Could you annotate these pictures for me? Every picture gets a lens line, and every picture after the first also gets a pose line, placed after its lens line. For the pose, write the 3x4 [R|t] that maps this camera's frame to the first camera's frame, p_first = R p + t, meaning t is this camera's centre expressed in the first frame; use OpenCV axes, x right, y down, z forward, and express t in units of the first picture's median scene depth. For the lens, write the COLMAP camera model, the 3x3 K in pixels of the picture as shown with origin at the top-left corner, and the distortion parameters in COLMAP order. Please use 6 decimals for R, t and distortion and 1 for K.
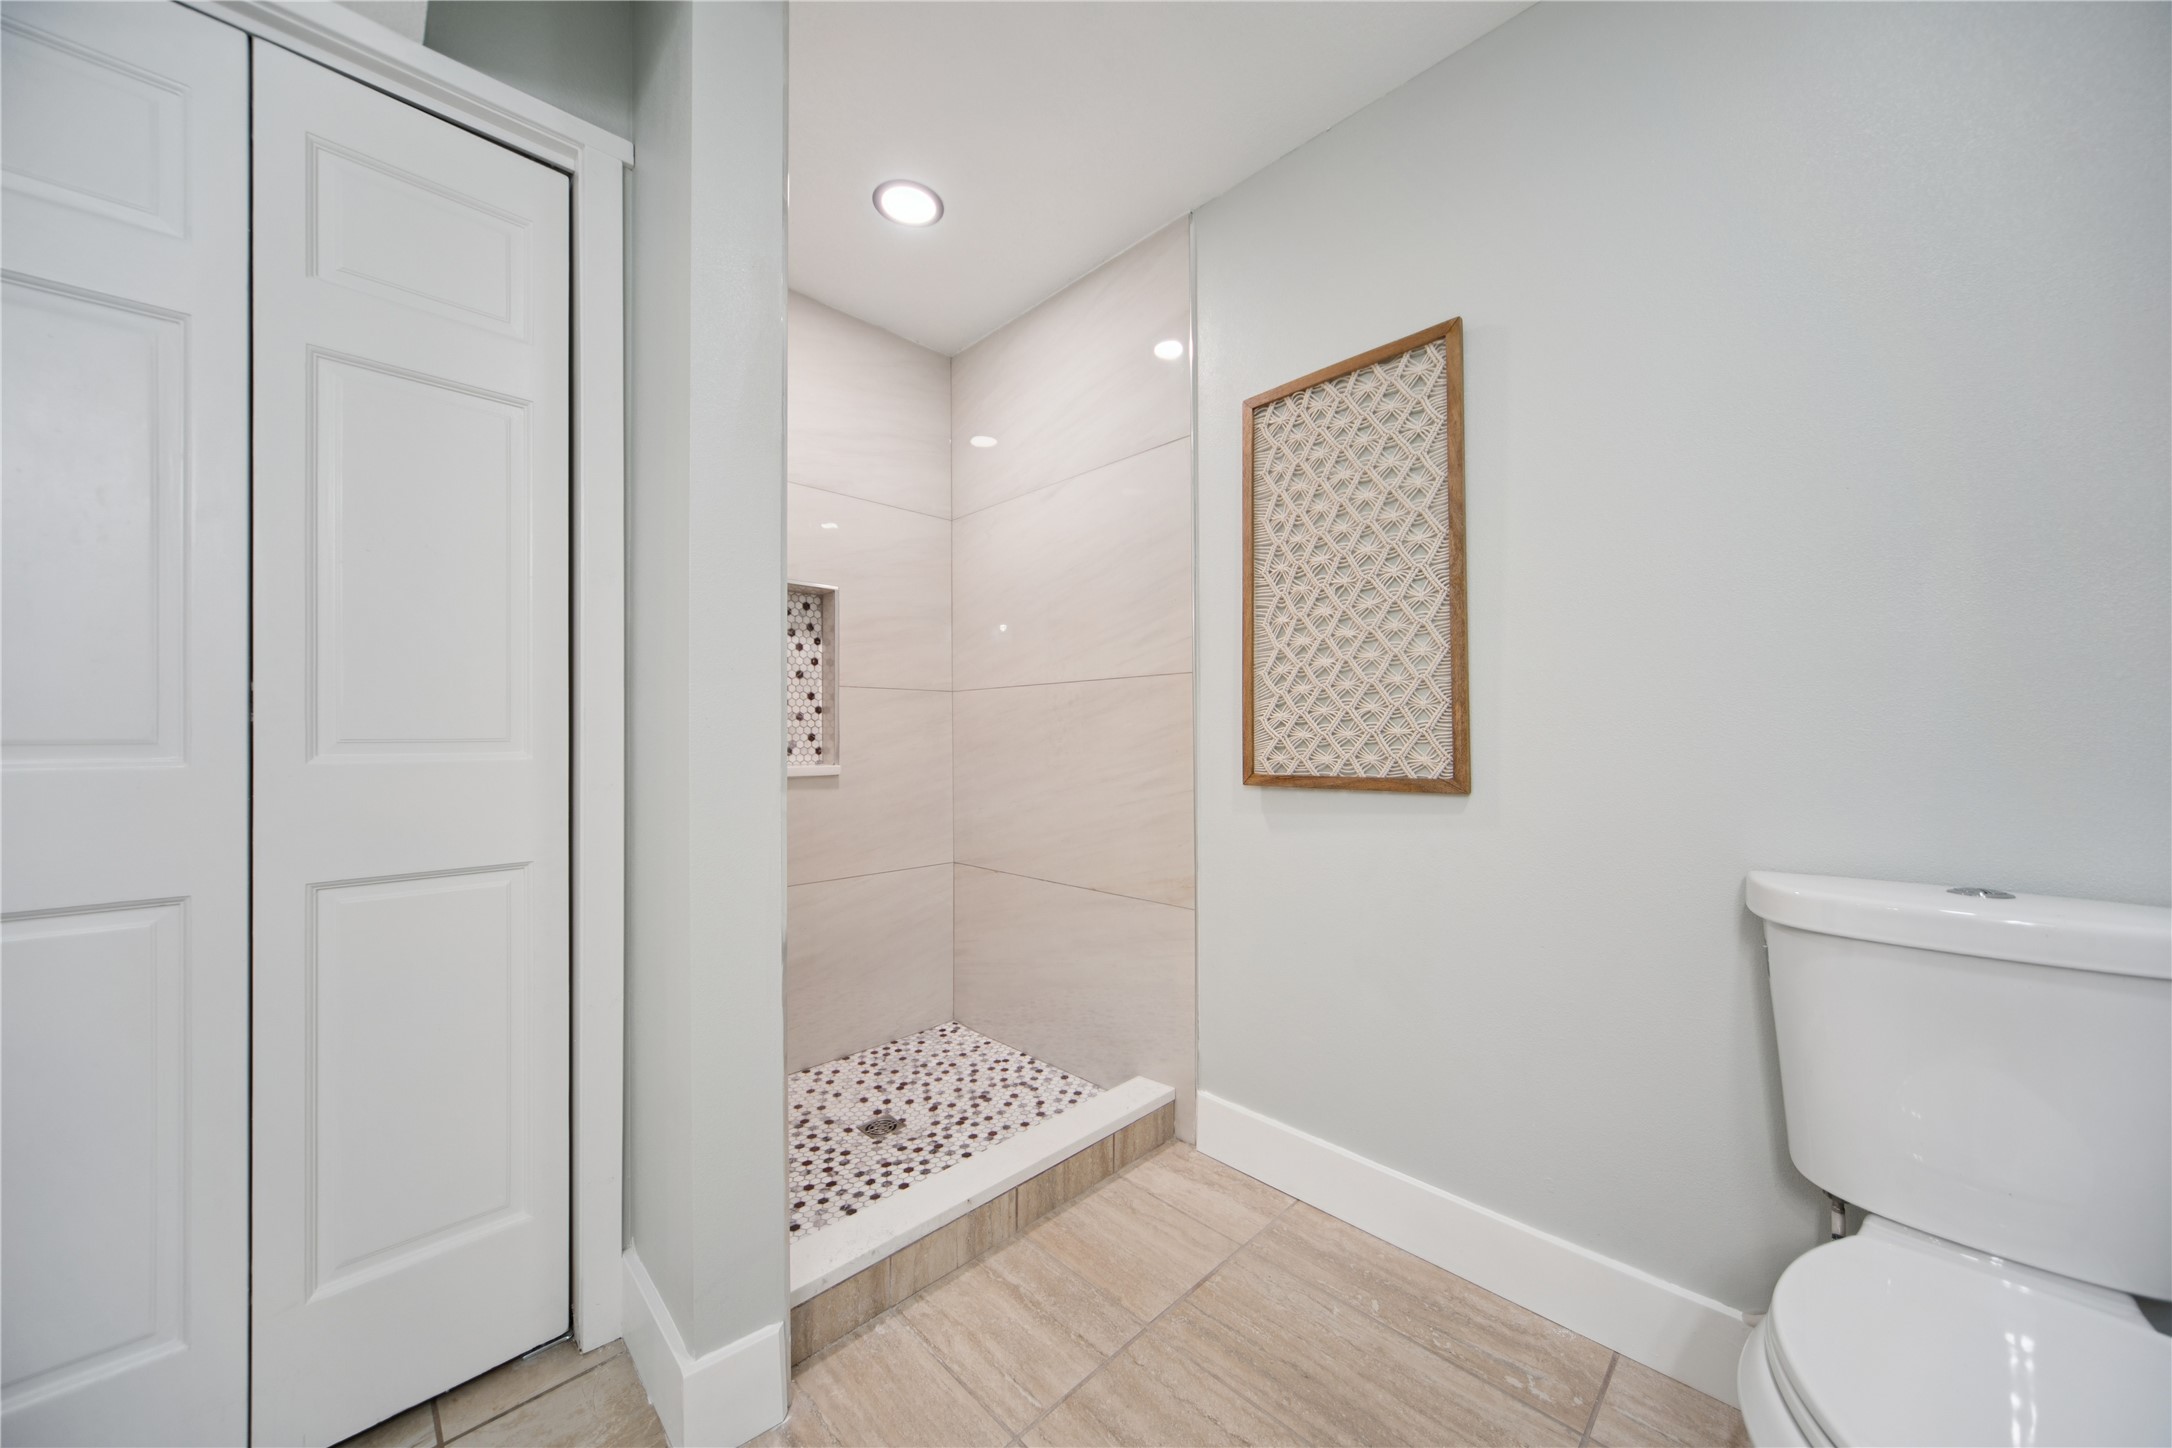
lens RADIAL K [[764.0, 0, 1079.3], [0, 764.0, 737.1], [0, 0, 1]] dist [0.000552, 0.000018]
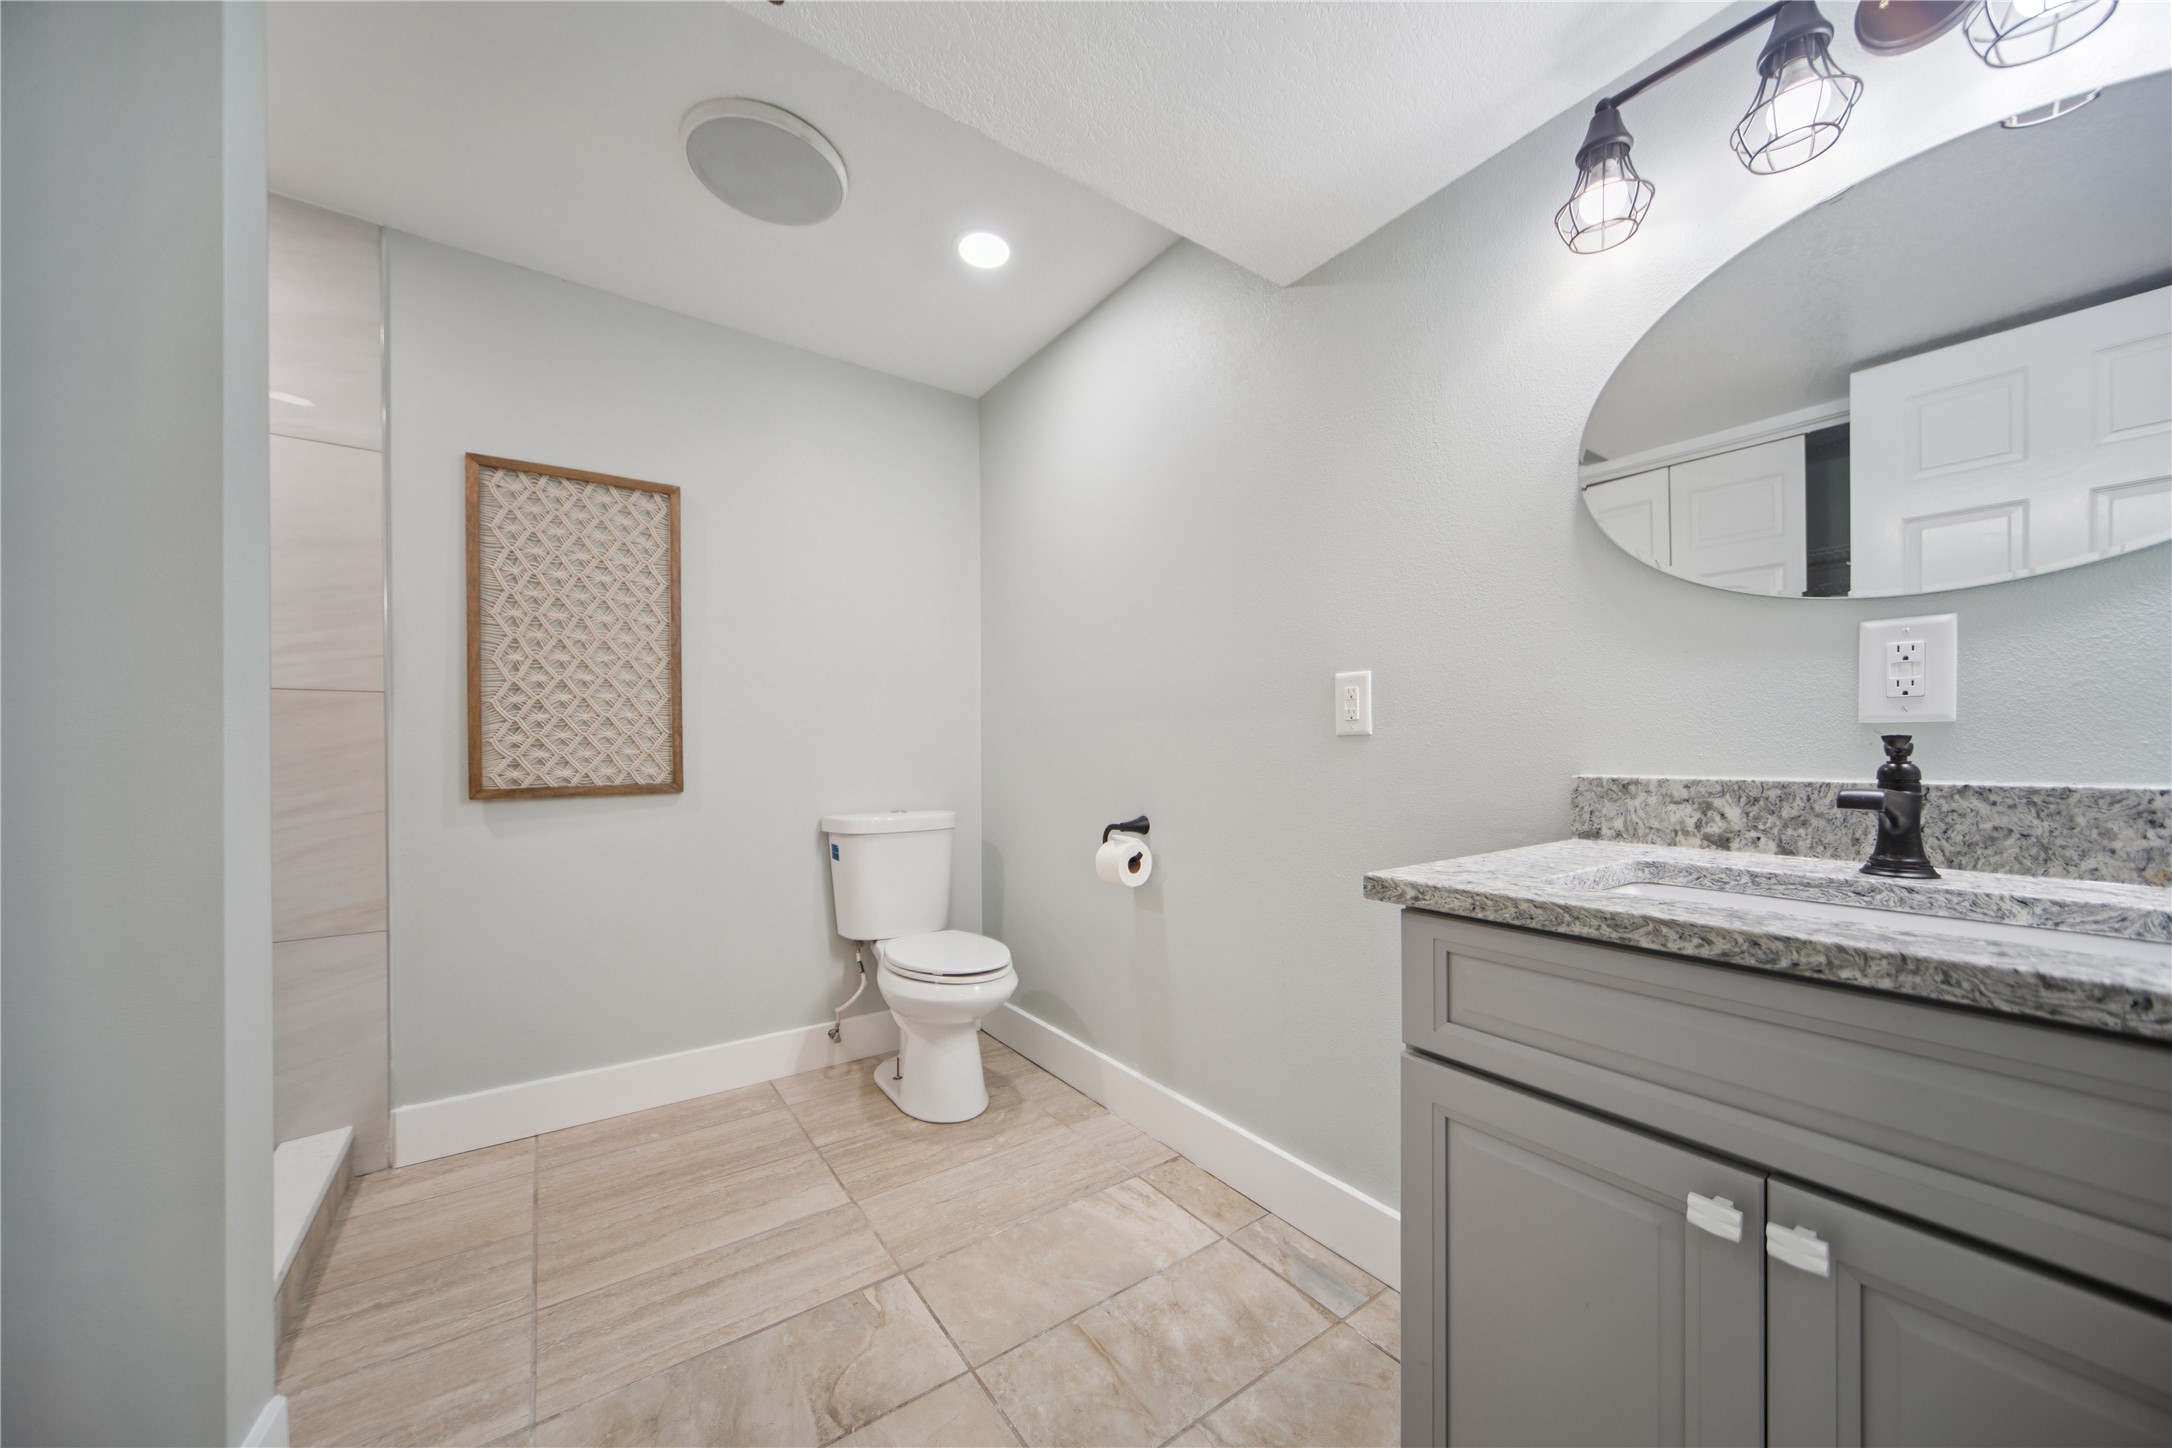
lens RADIAL K [[775.4, 0, 1097.9], [0, 775.4, 746.7], [0, 0, 1]] dist [-0.001501, -0.000069]
pose [[0.167102, 0.005913, 0.985922, -0.809566], [0.001722, 0.999979, -0.006290, -0.006314], [-0.985938, 0.002749, 0.167088, -0.094382]]
